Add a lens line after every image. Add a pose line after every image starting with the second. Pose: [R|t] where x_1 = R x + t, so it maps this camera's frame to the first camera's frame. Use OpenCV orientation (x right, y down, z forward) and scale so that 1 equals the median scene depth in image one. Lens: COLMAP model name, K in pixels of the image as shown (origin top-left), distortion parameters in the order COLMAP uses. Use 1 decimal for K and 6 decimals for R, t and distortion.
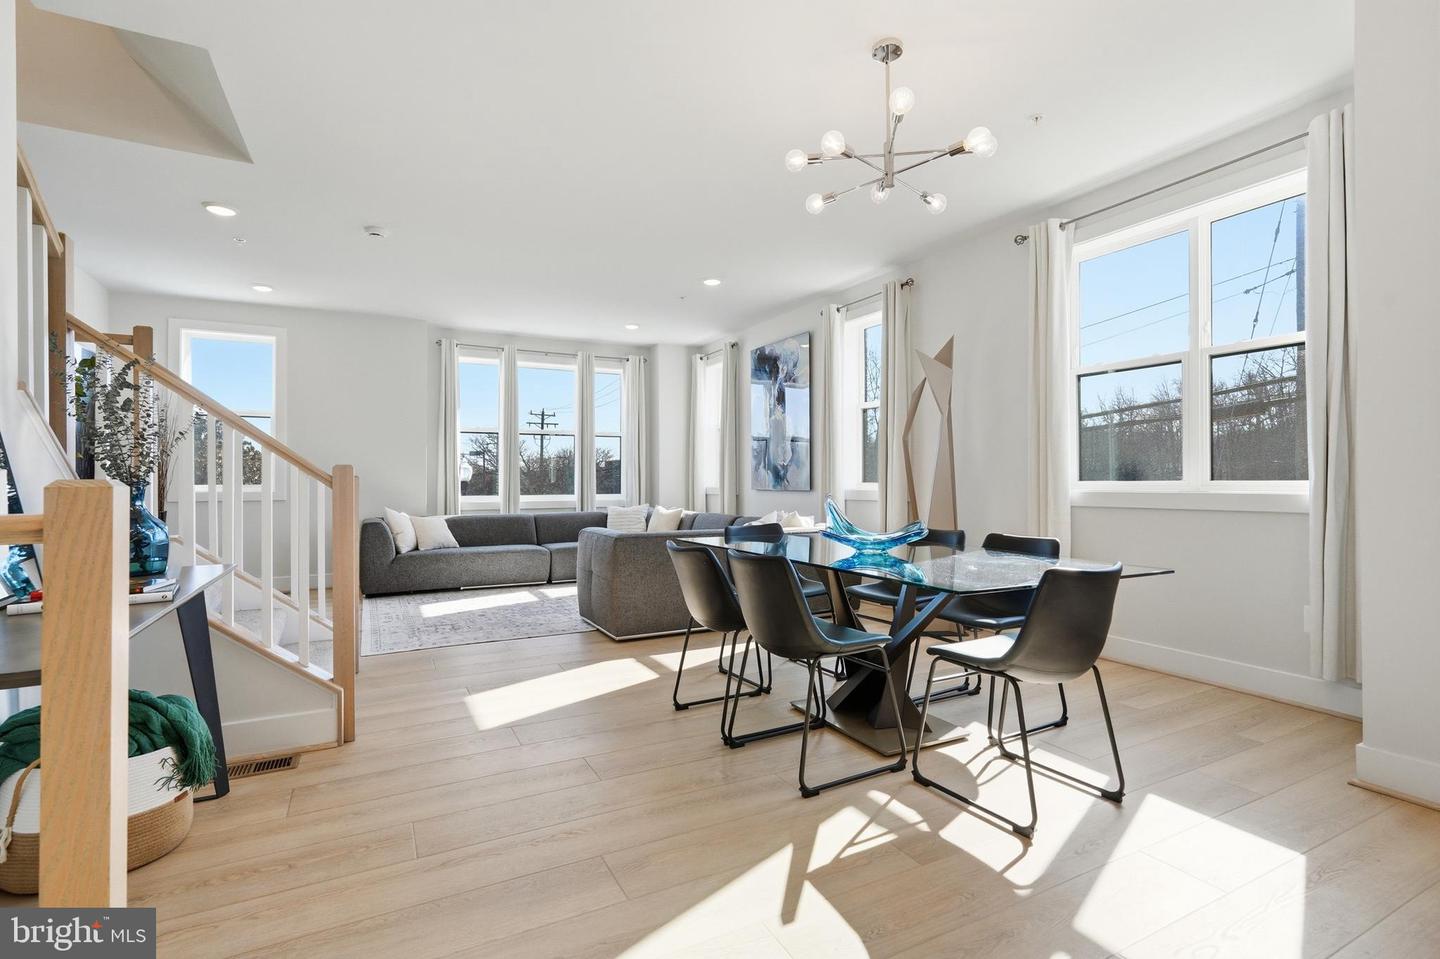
lens RADIAL K [[668.2, 0, 720.0], [0, 668.2, 479.5], [0, 0, 1]] dist [-0.009207, 0.008032]
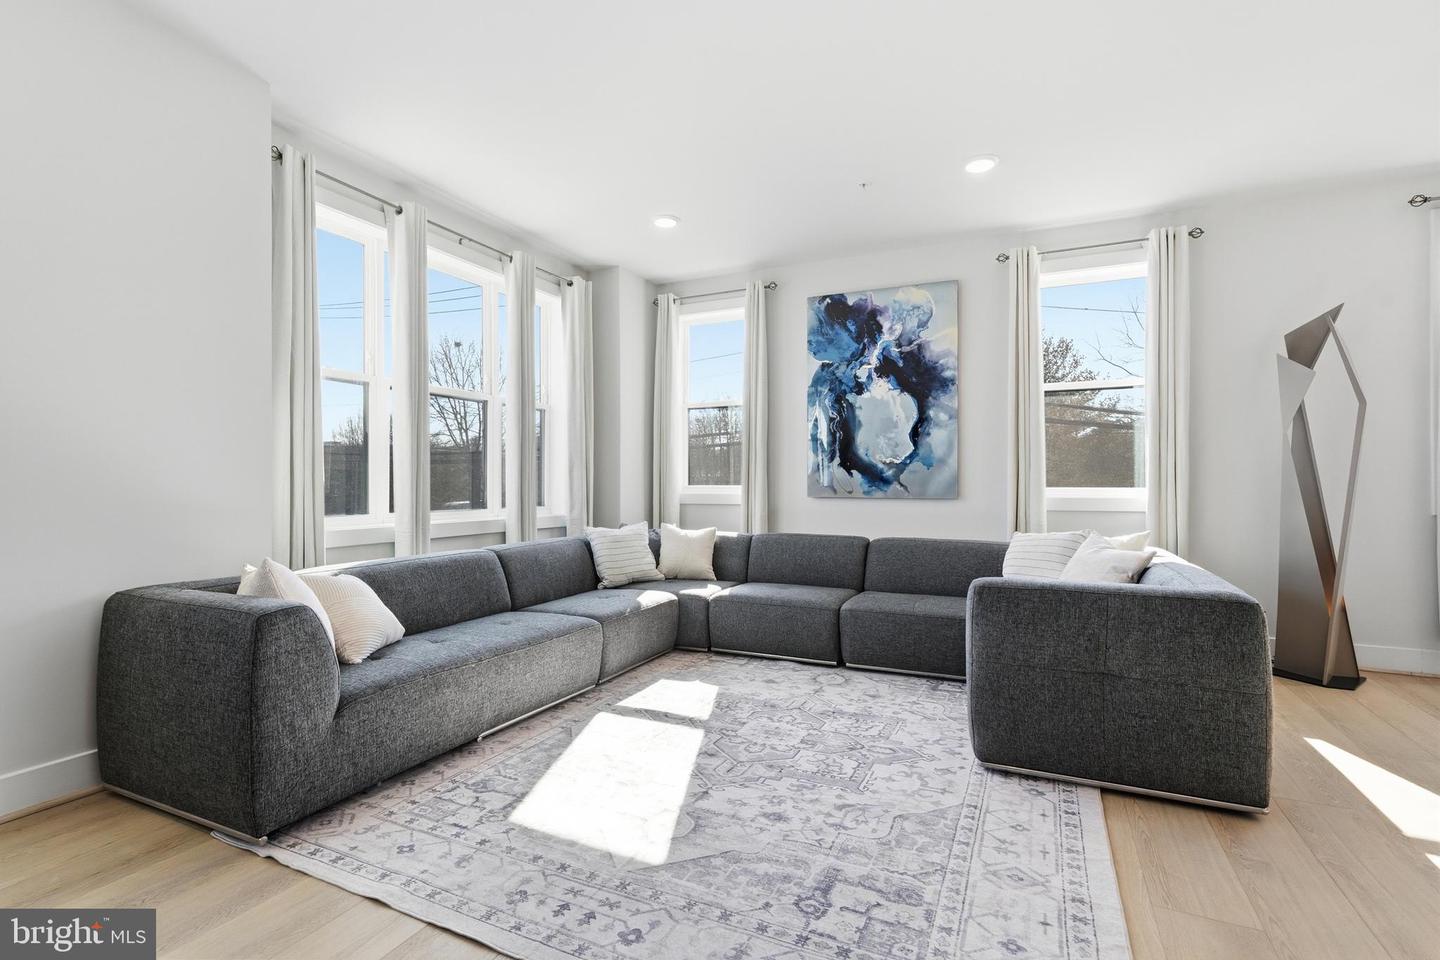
lens RADIAL K [[668.2, 0, 720.0], [0, 668.2, 480.0], [0, 0, 1]] dist [-0.009207, 0.008032]
pose [[0.802182, 0.007985, 0.597026, -0.459396], [-0.005834, 0.999968, -0.005535, 0.002087], [-0.597051, 0.000957, 0.802203, 0.514170]]
